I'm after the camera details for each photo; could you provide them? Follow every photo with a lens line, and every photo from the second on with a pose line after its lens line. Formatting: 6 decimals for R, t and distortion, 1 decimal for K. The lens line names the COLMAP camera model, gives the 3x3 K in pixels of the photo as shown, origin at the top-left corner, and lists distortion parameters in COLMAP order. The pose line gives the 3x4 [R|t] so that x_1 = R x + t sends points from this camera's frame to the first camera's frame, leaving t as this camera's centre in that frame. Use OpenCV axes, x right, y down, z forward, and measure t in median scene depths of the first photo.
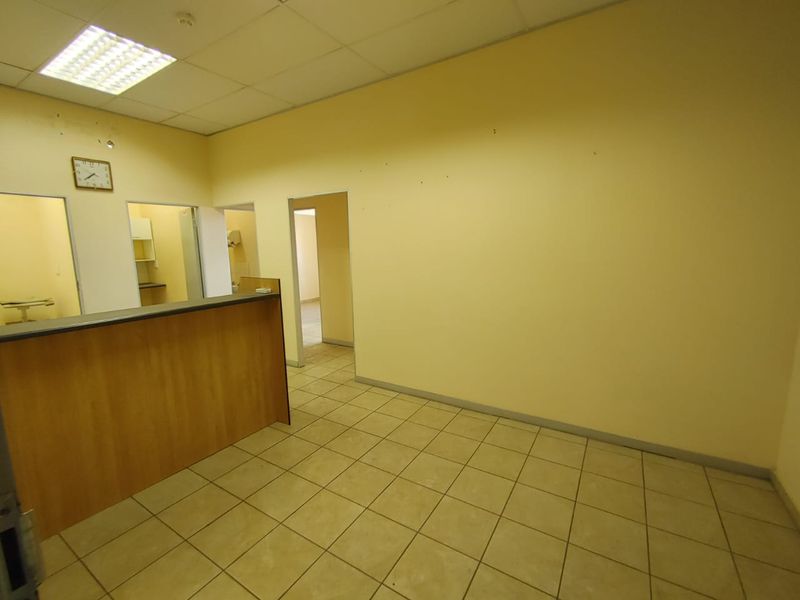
lens RADIAL K [[355.1, 0, 398.8], [0, 355.1, 302.7], [0, 0, 1]] dist [-0.002222, 0.001890]
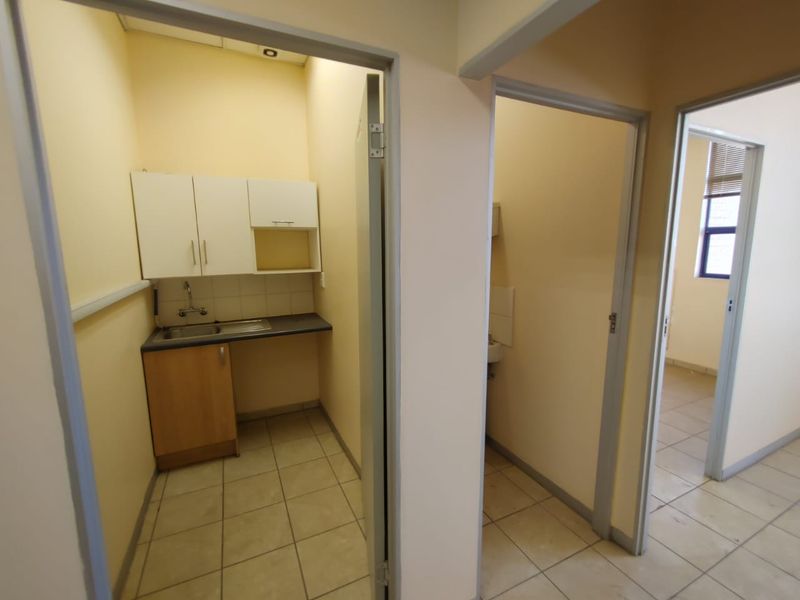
lens RADIAL K [[355.1, 0, 398.4], [0, 355.1, 295.5], [0, 0, 1]] dist [-0.002222, 0.001890]
pose [[0.842511, 0.089194, -0.531243, -0.580179], [-0.093706, 0.995428, 0.018518, -0.178715], [0.530466, 0.034179, 0.847017, 1.094866]]
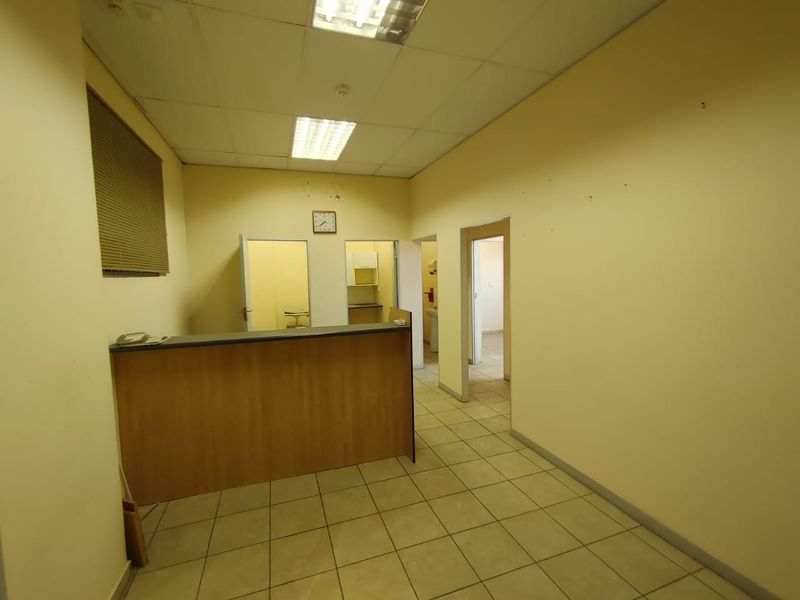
lens RADIAL K [[355.1, 0, 397.3], [0, 355.1, 300.8], [0, 0, 1]] dist [-0.002222, 0.001890]
pose [[0.782739, 0.051784, -0.620192, 0.200874], [-0.094674, 0.994842, -0.036420, -0.046863], [0.615107, 0.087223, 0.783604, 0.156170]]
